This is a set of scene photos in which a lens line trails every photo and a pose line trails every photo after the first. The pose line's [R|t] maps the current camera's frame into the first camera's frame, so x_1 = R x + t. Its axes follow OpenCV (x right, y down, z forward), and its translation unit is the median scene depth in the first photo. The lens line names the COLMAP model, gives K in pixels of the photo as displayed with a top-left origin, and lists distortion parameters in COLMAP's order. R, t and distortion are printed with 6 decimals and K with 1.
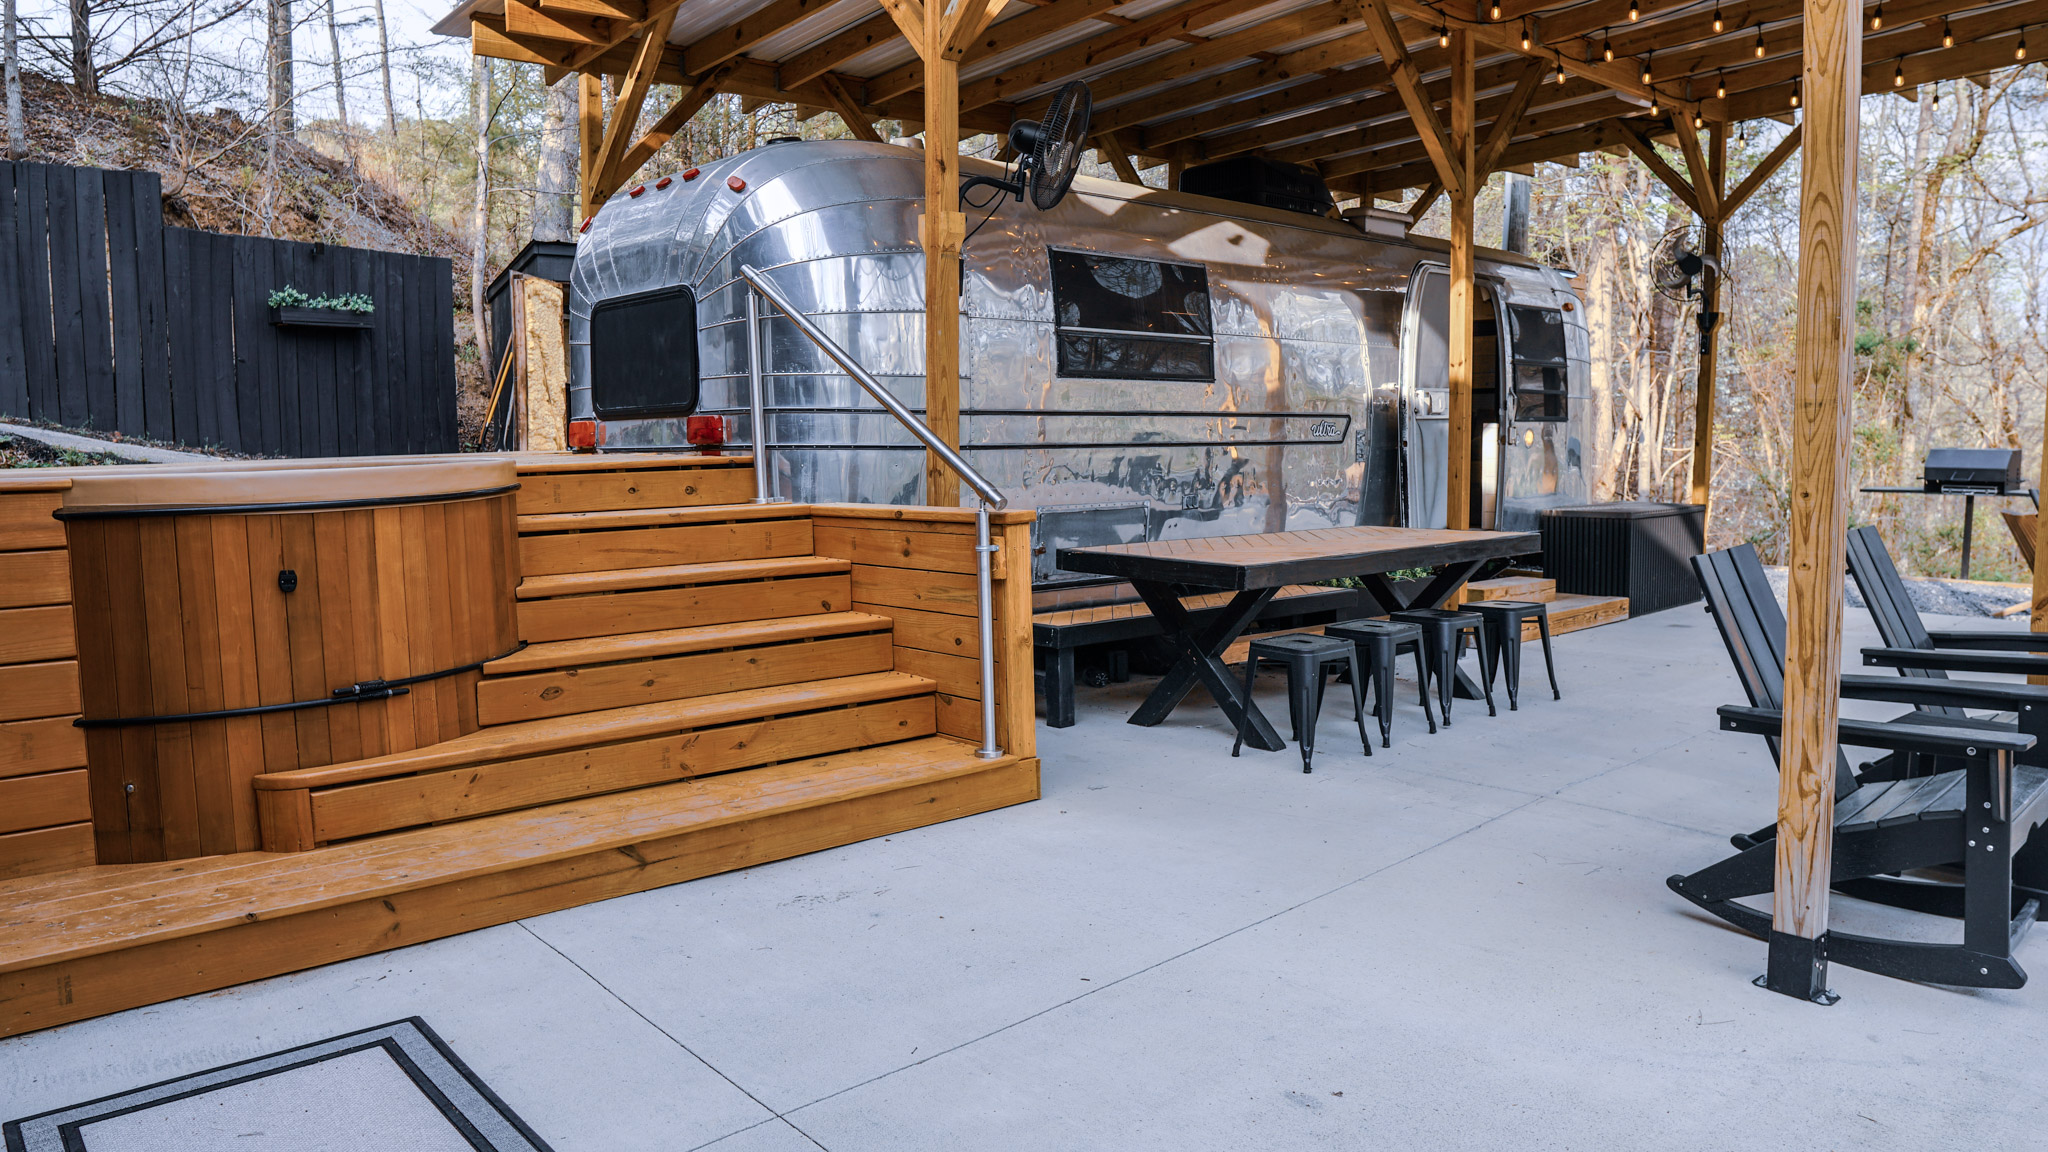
lens RADIAL K [[1348.2, 0, 1029.5], [0, 1348.2, 571.6], [0, 0, 1]] dist [-0.006562, 0.000537]
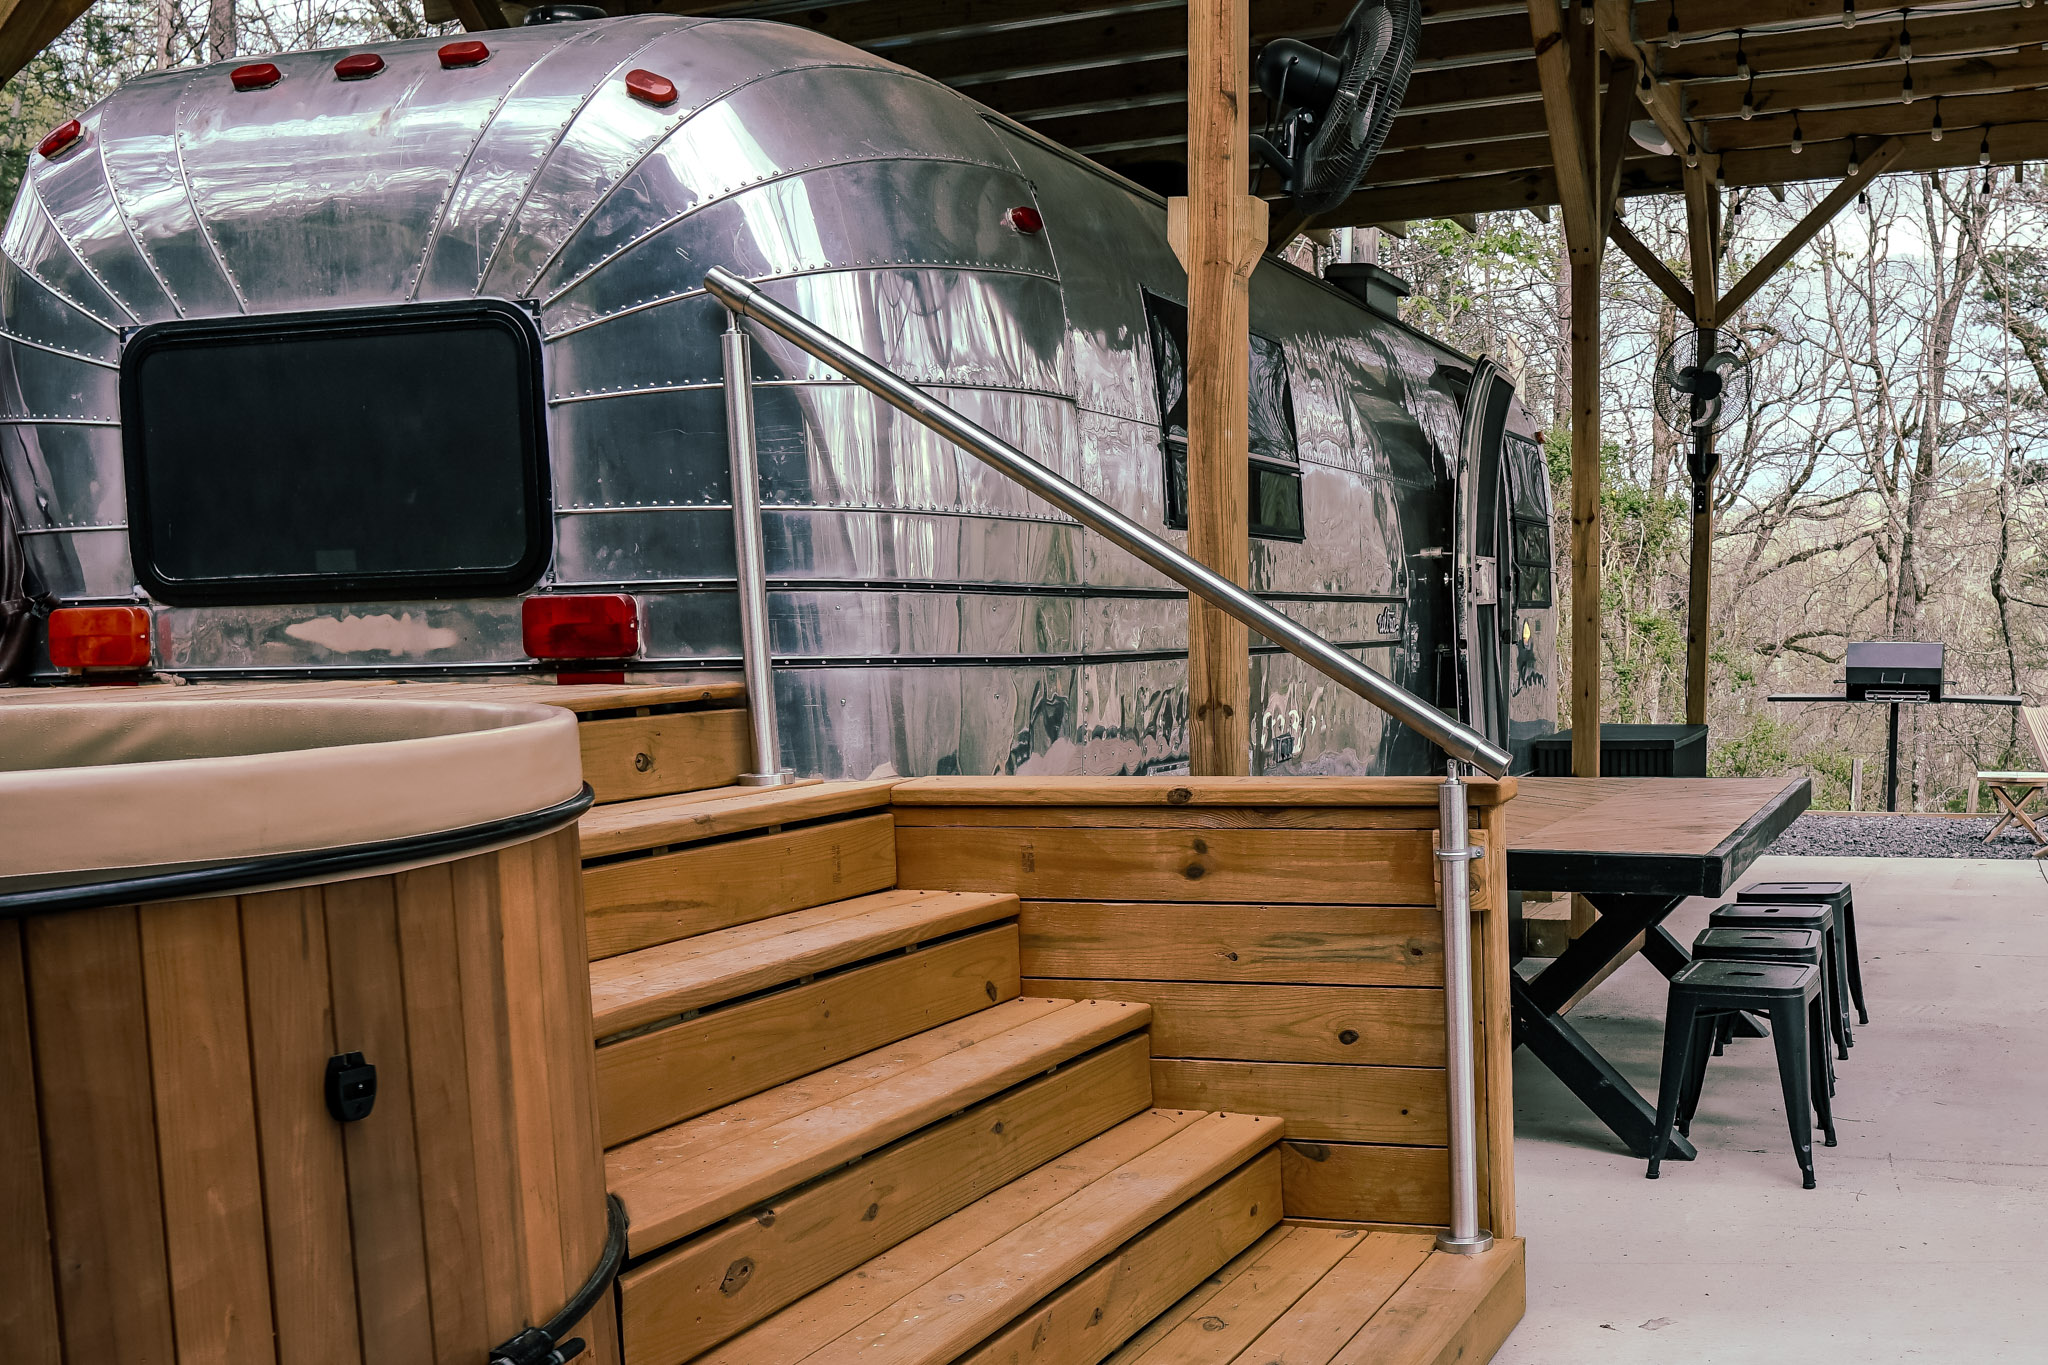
lens RADIAL K [[2061.6, 0, 1024.3], [0, 2061.6, 763.7], [0, 0, 1]] dist [-0.023441, 0.000000]
pose [[0.835192, -0.039648, 0.548528, -0.540948], [0.058790, 0.998119, -0.017368, -0.042403], [-0.546808, 0.046753, 0.835952, 0.378940]]
